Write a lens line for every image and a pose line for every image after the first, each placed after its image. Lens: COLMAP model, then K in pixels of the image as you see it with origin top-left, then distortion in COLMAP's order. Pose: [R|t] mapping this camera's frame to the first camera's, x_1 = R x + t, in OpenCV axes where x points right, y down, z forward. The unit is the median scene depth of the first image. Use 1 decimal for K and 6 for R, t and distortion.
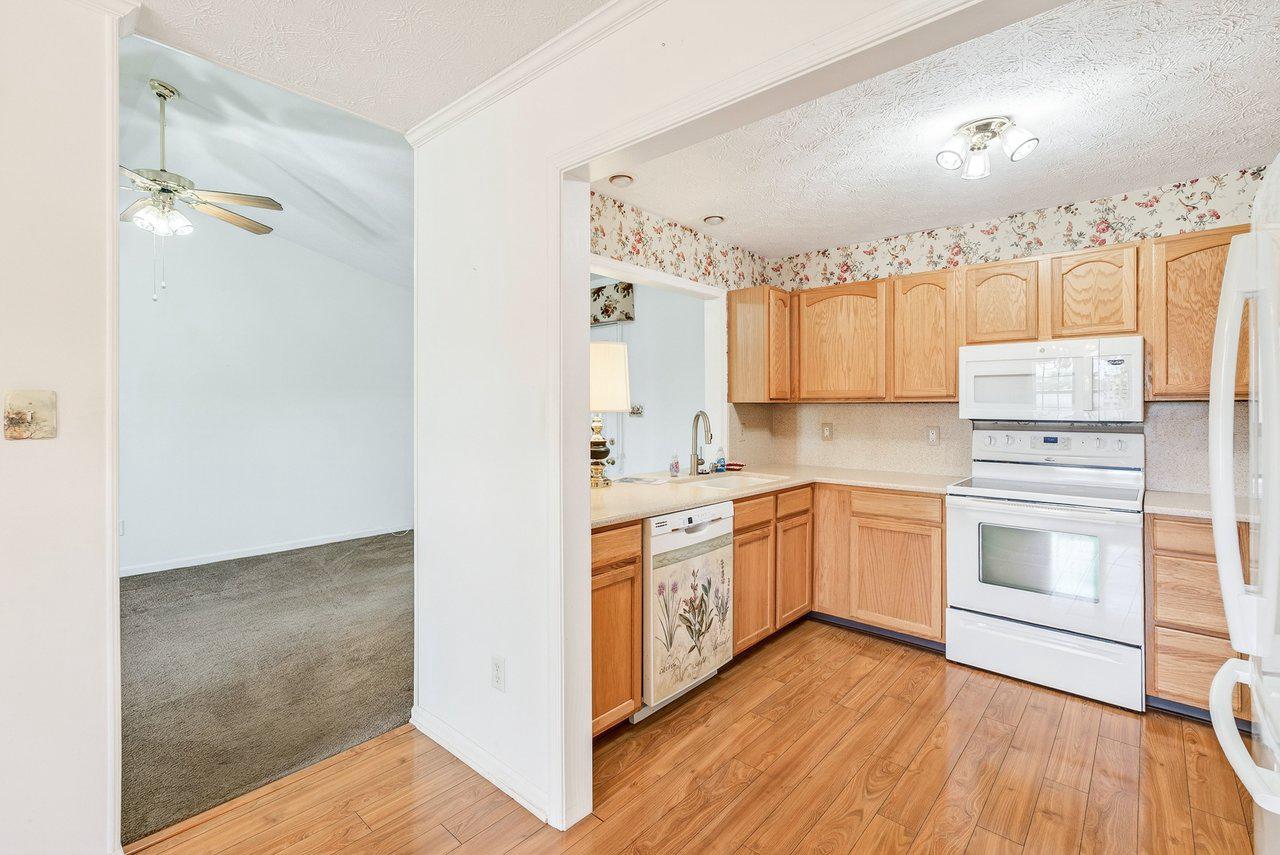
lens RADIAL K [[582.0, 0, 631.4], [0, 582.0, 403.3], [0, 0, 1]] dist [-0.010717, 0.006915]
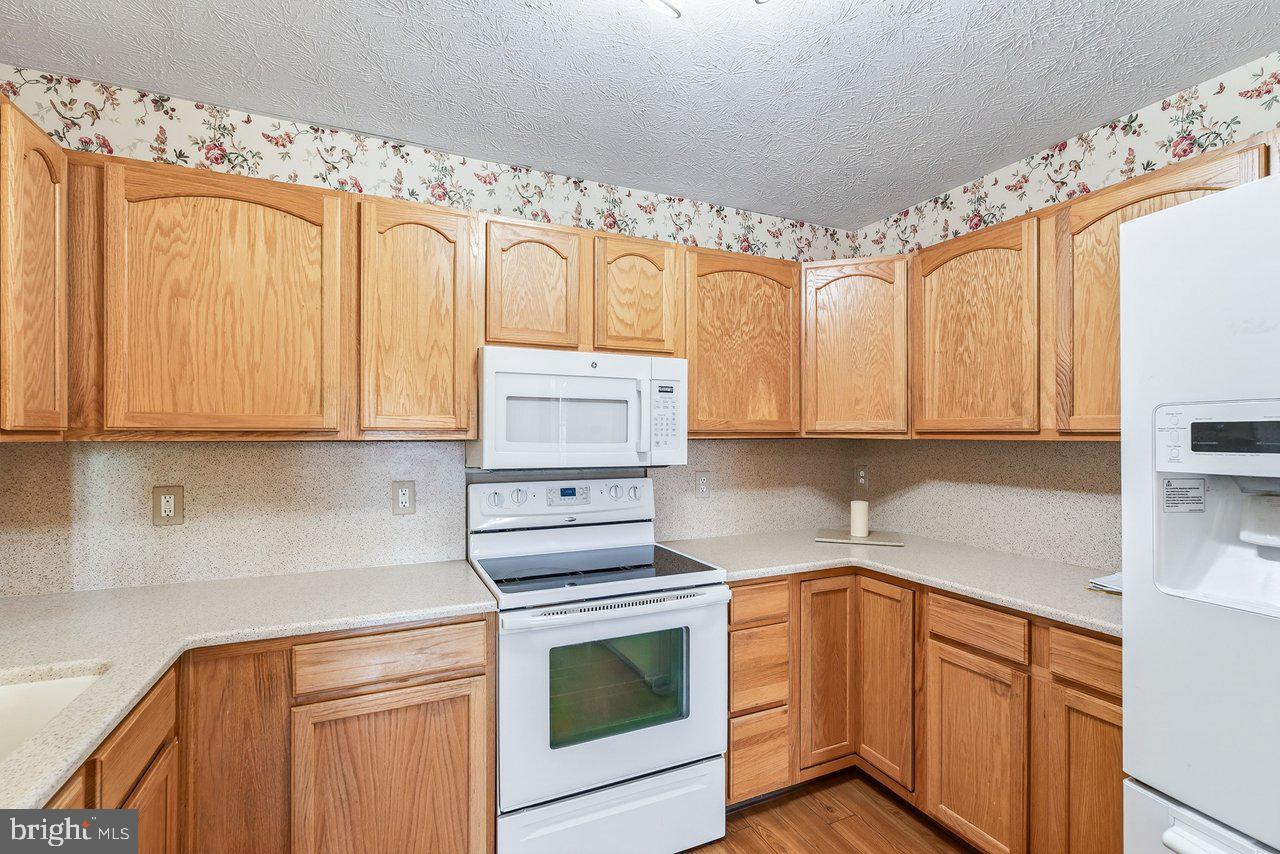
lens RADIAL K [[582.0, 0, 641.3], [0, 582.0, 436.1], [0, 0, 1]] dist [-0.010717, 0.006915]
pose [[0.394215, 0.000525, 0.919018, 0.089577], [-0.004603, 0.999988, 0.001403, -0.007803], [-0.919007, -0.004784, 0.394212, 0.627731]]
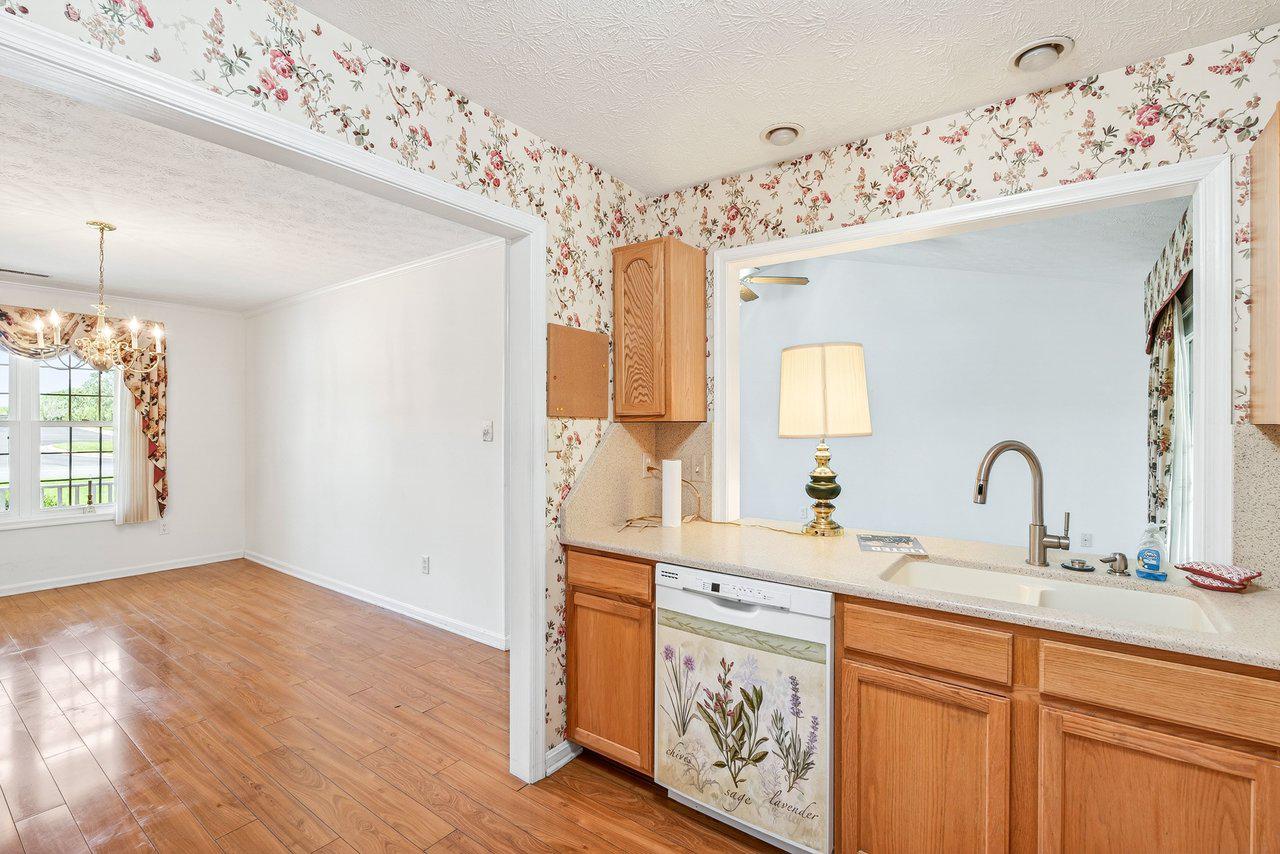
lens RADIAL K [[582.0, 0, 637.8], [0, 582.0, 423.4], [0, 0, 1]] dist [-0.010717, 0.006915]
pose [[0.097089, 0.001212, -0.995275, 0.654433], [0.005779, 0.999982, 0.001781, -0.006273], [0.995259, -0.005925, 0.097080, 0.661821]]
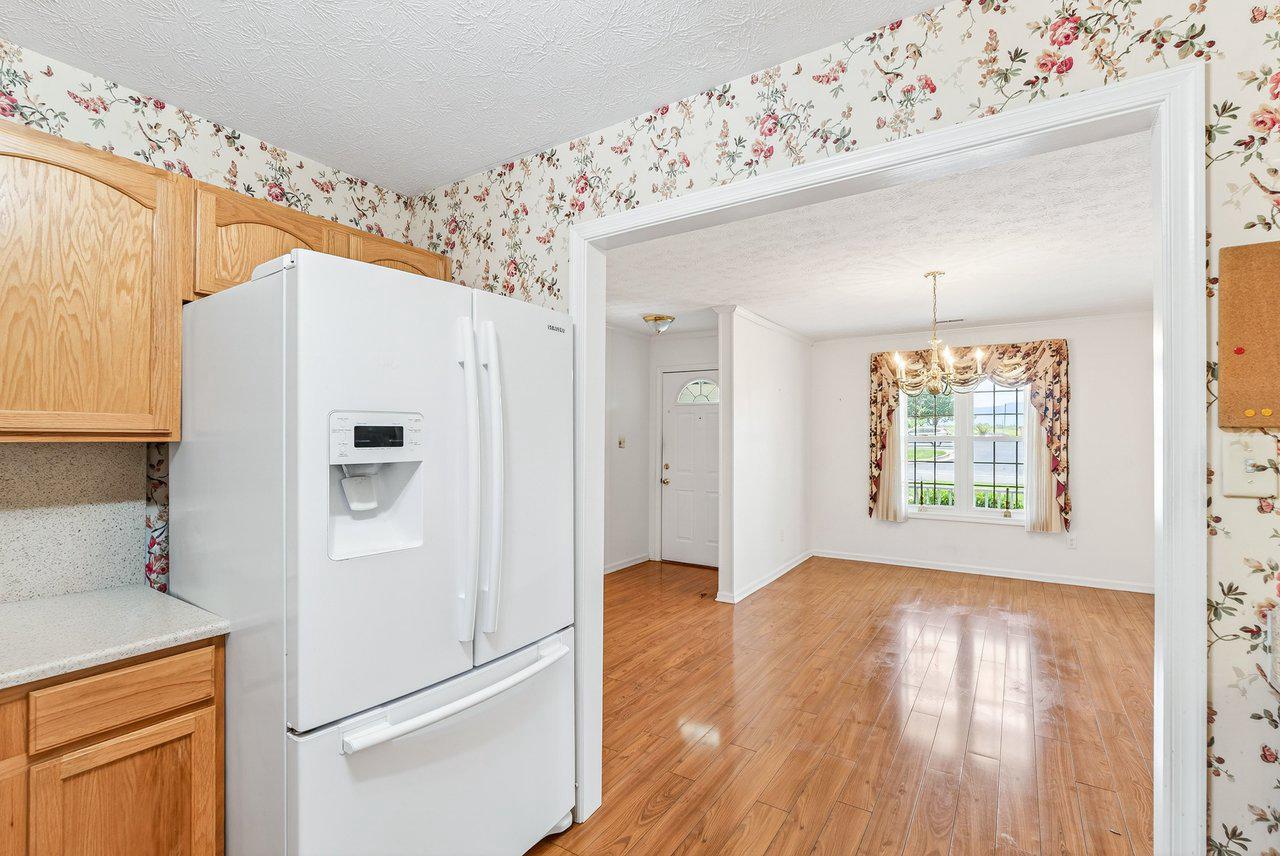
lens RADIAL K [[582.0, 0, 638.9], [0, 582.0, 434.3], [0, 0, 1]] dist [-0.010717, 0.006915]
pose [[-0.987855, 0.001719, -0.155367, 0.361017], [0.003675, 0.999918, -0.012304, -0.006774], [0.155333, -0.012726, -0.987780, 0.929126]]
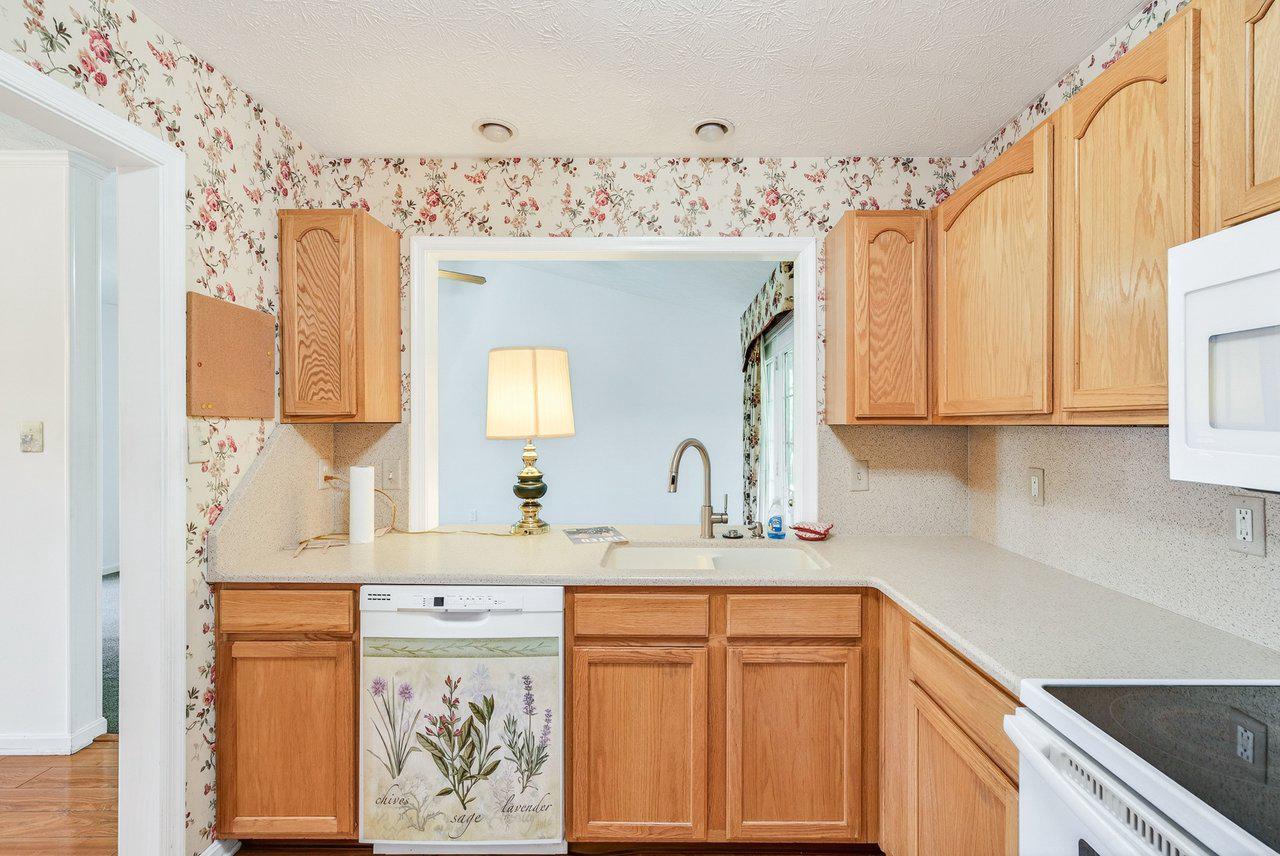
lens RADIAL K [[582.0, 0, 663.8], [0, 582.0, 425.0], [0, 0, 1]] dist [-0.010717, 0.006915]
pose [[0.665374, 0.000552, -0.746510, 0.621787], [0.005670, 0.999967, 0.005793, -0.006196], [0.746489, -0.008087, 0.665349, 0.593748]]
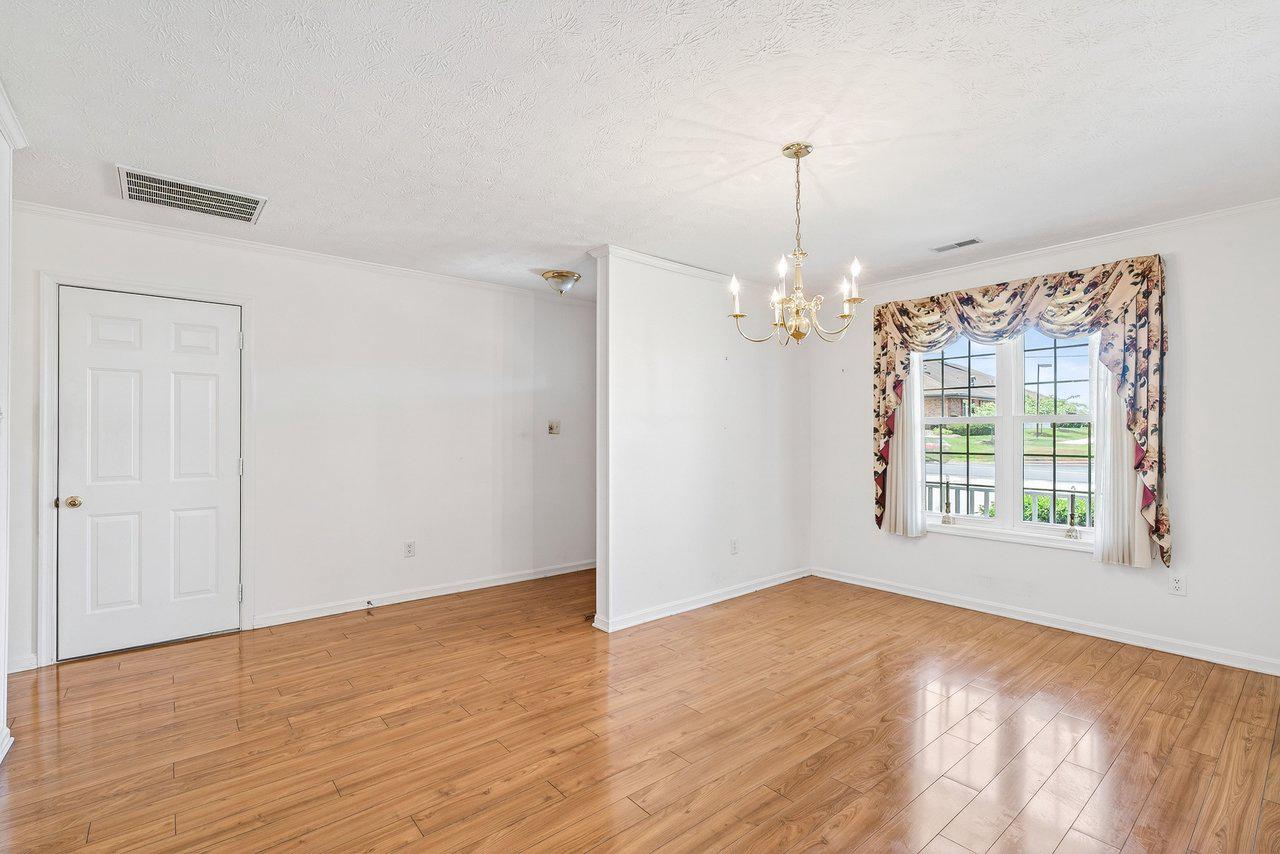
lens RADIAL K [[582.0, 0, 641.3], [0, 582.0, 429.2], [0, 0, 1]] dist [-0.010717, 0.006915]
pose [[-0.990352, 0.003921, 0.138516, -0.330797], [0.001299, 0.999818, -0.019016, 0.031605], [-0.138566, -0.018652, -0.990178, 0.621299]]
